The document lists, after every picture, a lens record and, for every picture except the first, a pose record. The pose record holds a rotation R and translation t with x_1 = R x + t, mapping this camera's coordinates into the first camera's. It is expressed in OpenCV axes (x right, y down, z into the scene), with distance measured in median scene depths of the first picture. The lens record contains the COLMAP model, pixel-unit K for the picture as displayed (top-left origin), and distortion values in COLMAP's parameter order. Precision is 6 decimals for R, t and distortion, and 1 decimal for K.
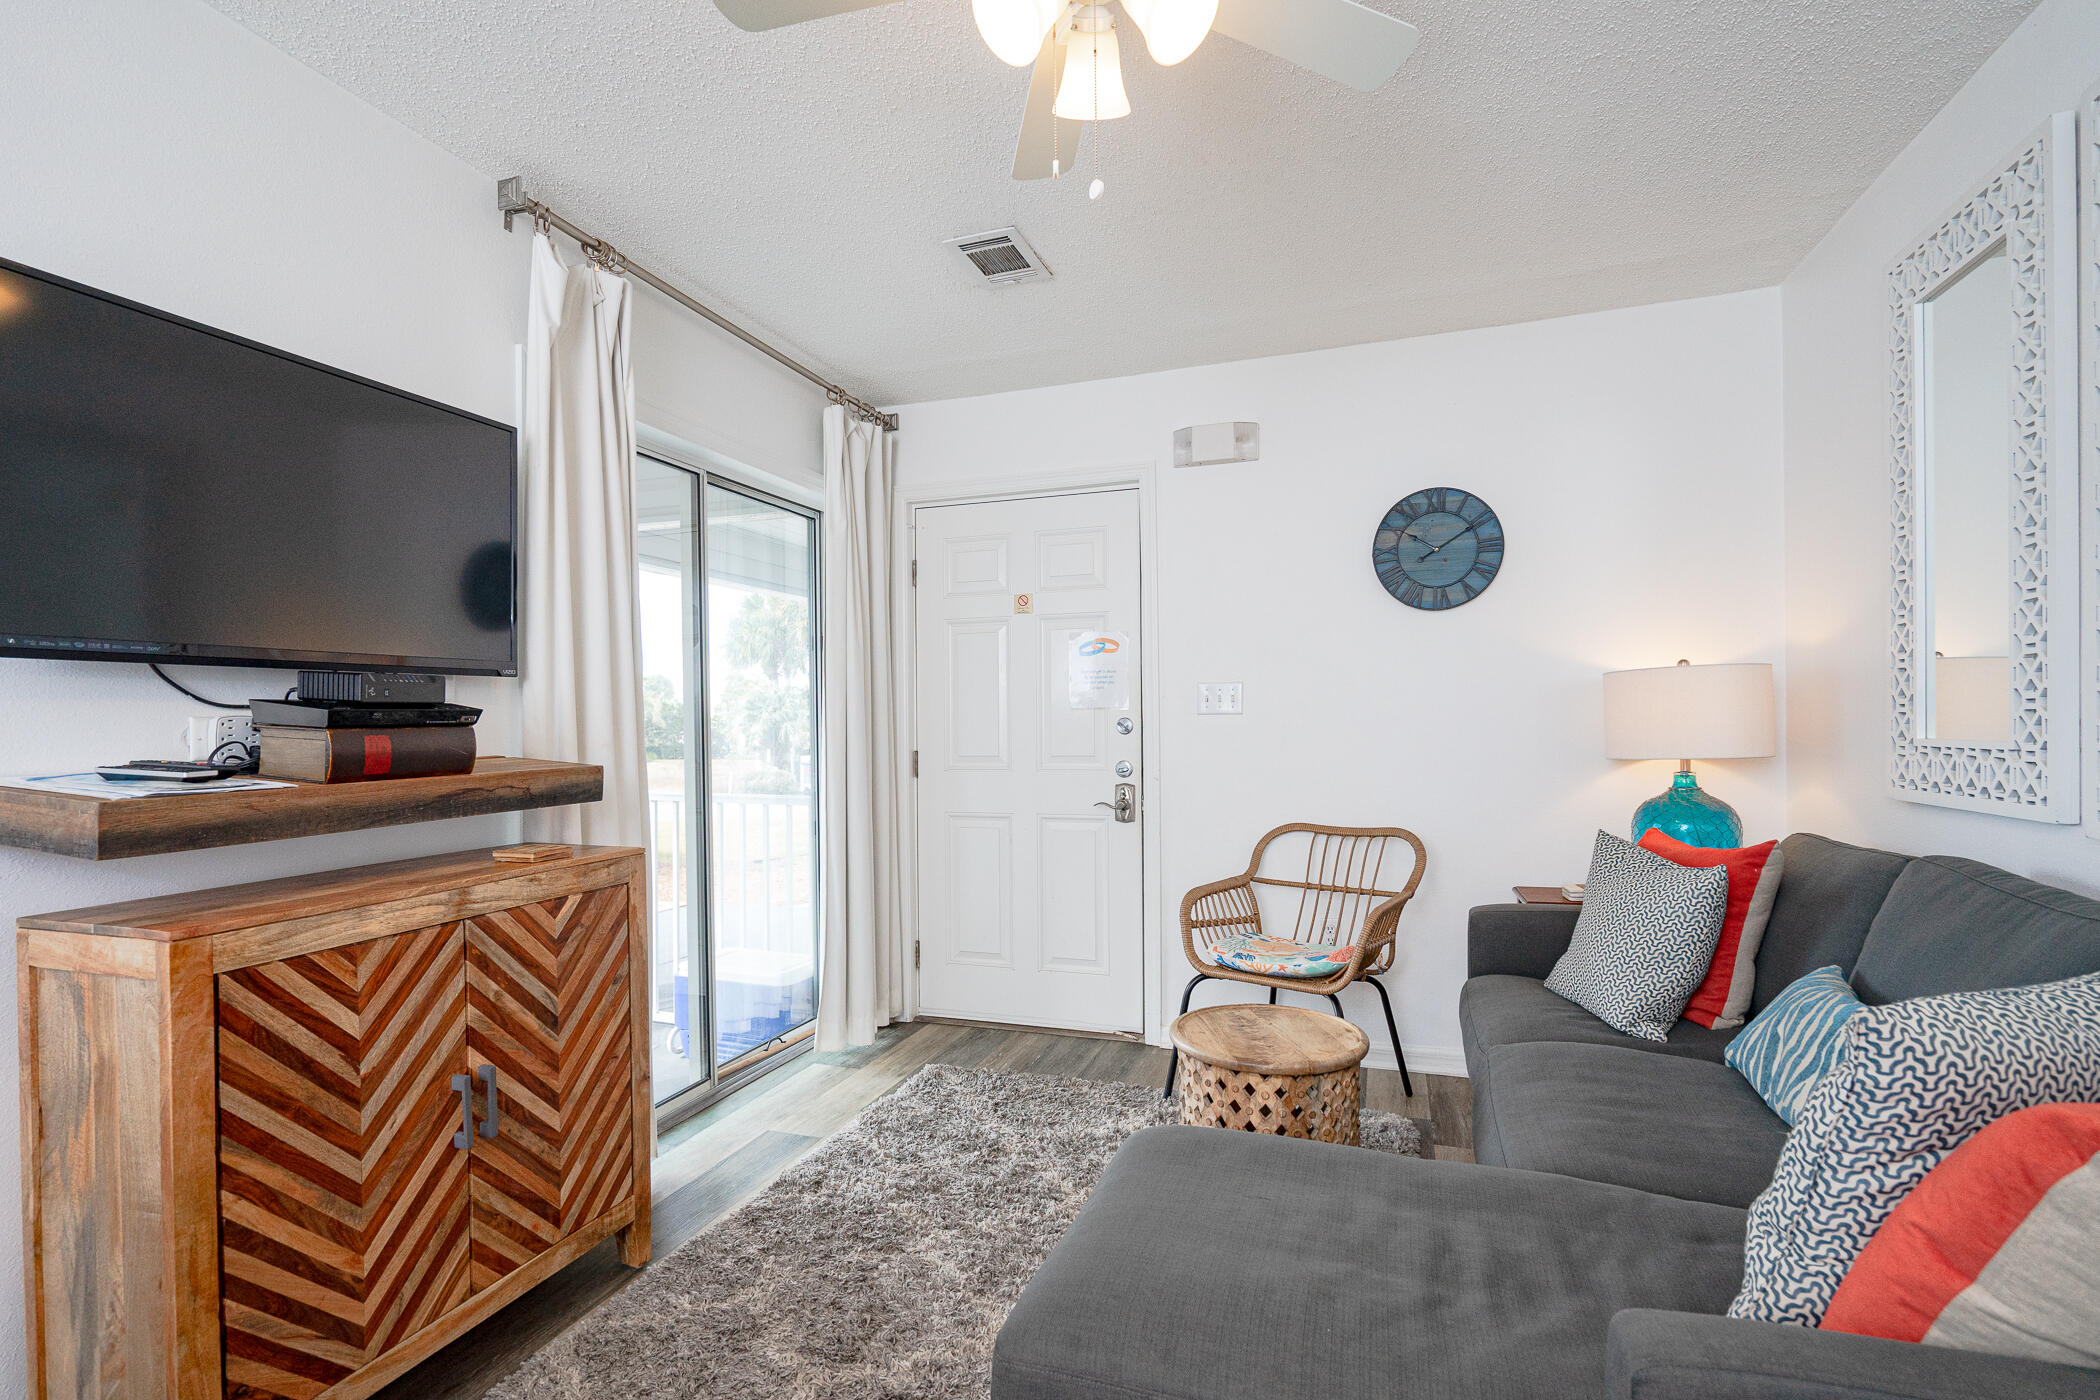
lens RADIAL K [[1002.7, 0, 1045.4], [0, 1002.7, 731.9], [0, 0, 1]] dist [-0.004474, 0.001797]
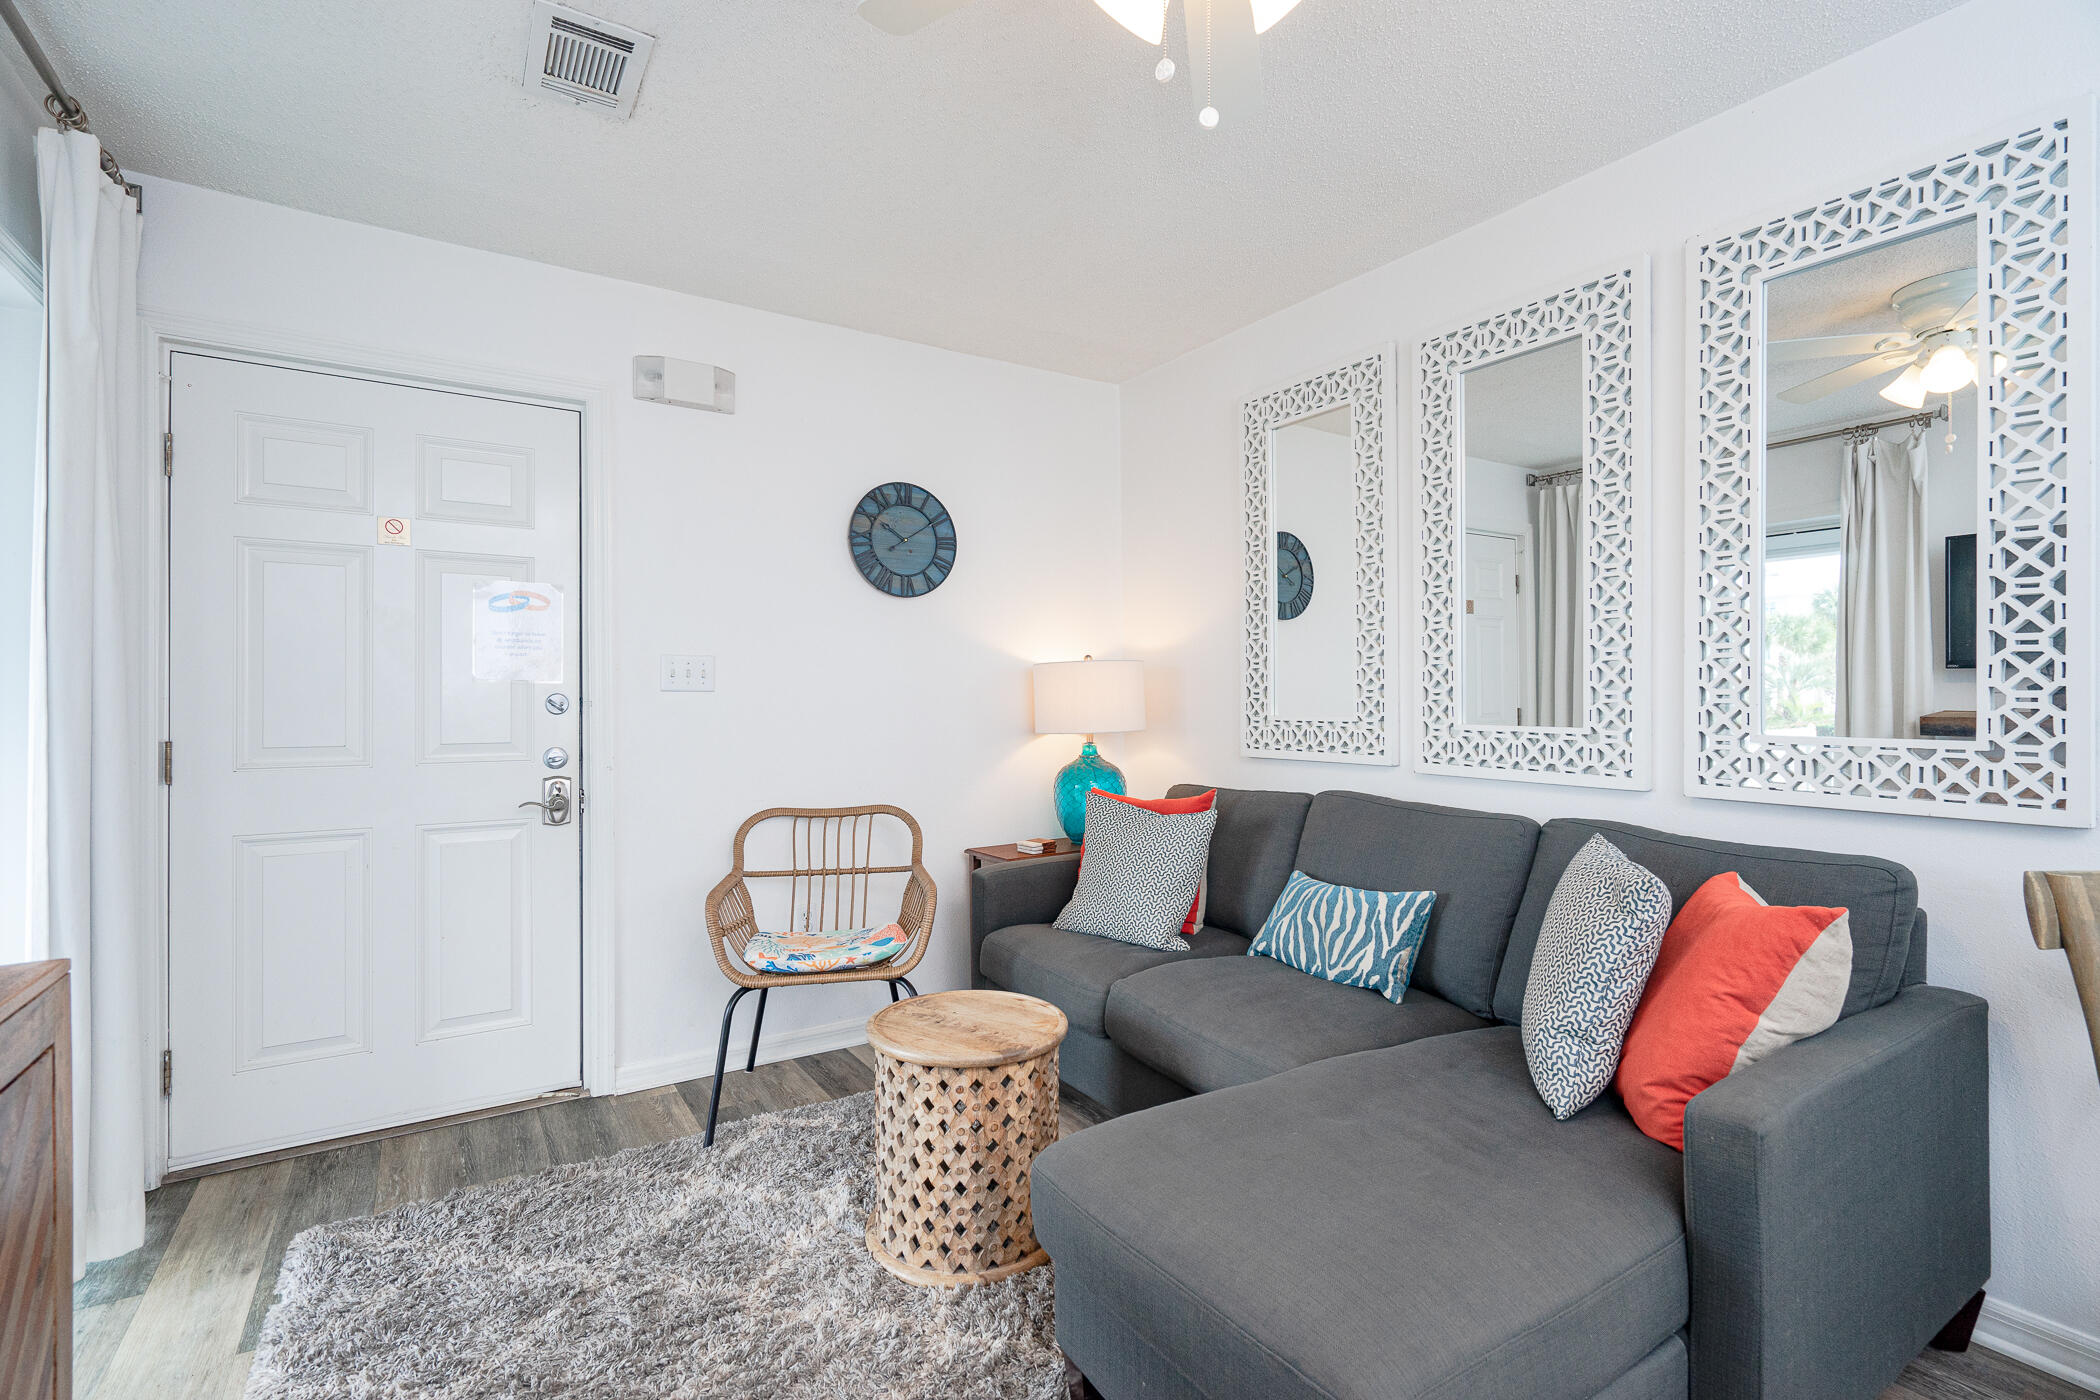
lens RADIAL K [[958.9, 0, 1044.3], [0, 958.9, 697.1], [0, 0, 1]] dist [-0.007293, 0.004985]
pose [[0.618061, 0.014915, 0.785988, -0.372307], [0.002991, 0.999768, -0.021325, 0.007860], [-0.786124, 0.015531, 0.617873, 0.301693]]
